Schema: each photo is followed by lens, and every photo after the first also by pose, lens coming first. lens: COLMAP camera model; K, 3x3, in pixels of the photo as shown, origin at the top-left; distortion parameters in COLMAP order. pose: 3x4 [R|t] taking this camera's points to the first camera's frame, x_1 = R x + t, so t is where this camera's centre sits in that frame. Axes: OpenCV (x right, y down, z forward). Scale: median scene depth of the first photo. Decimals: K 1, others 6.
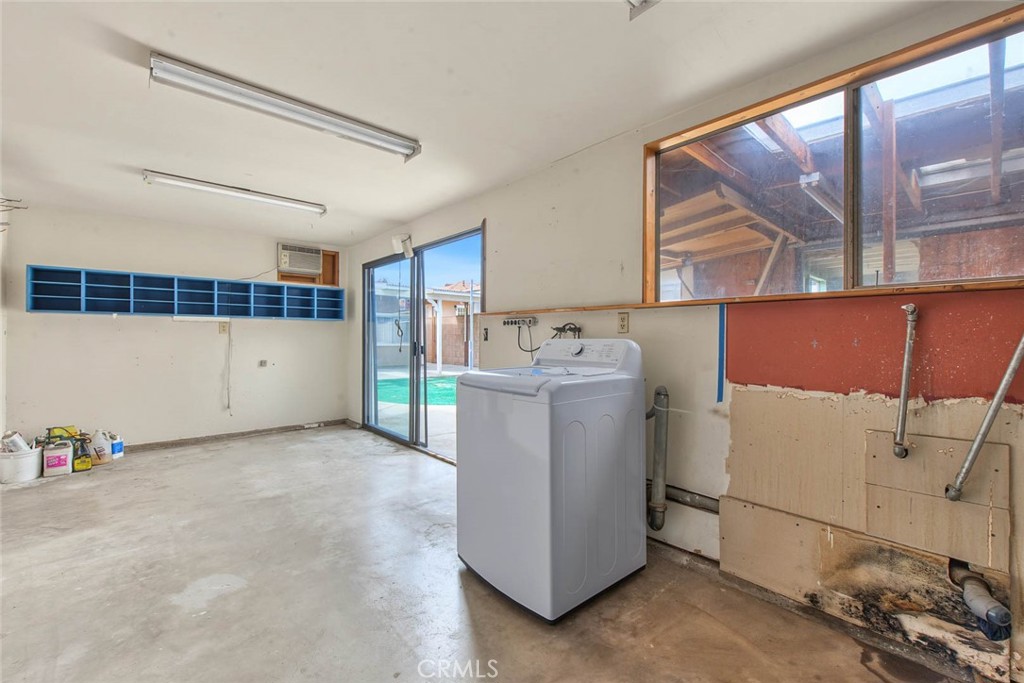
lens RADIAL K [[419.1, 0, 508.1], [0, 419.1, 332.8], [0, 0, 1]] dist [-0.001129, -0.000616]
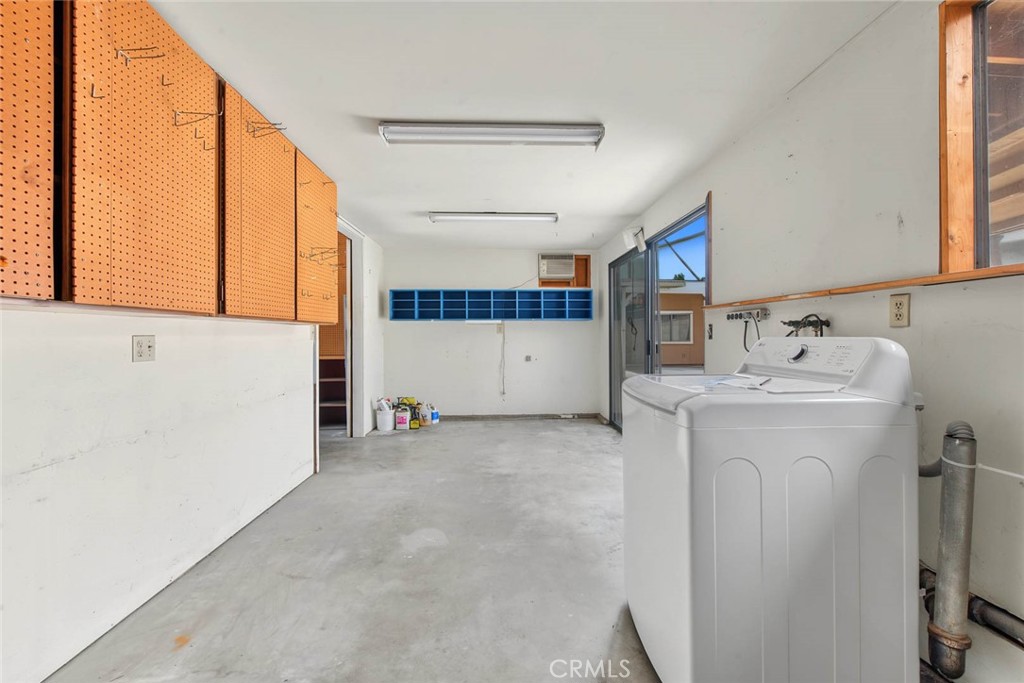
lens RADIAL K [[407.3, 0, 512.6], [0, 407.3, 334.7], [0, 0, 1]] dist [-0.000488, -0.000446]
pose [[0.781330, -0.006781, -0.624082, 0.129882], [0.012646, 0.999908, 0.004968, 0.000794], [0.623990, -0.011773, 0.781343, 0.114743]]
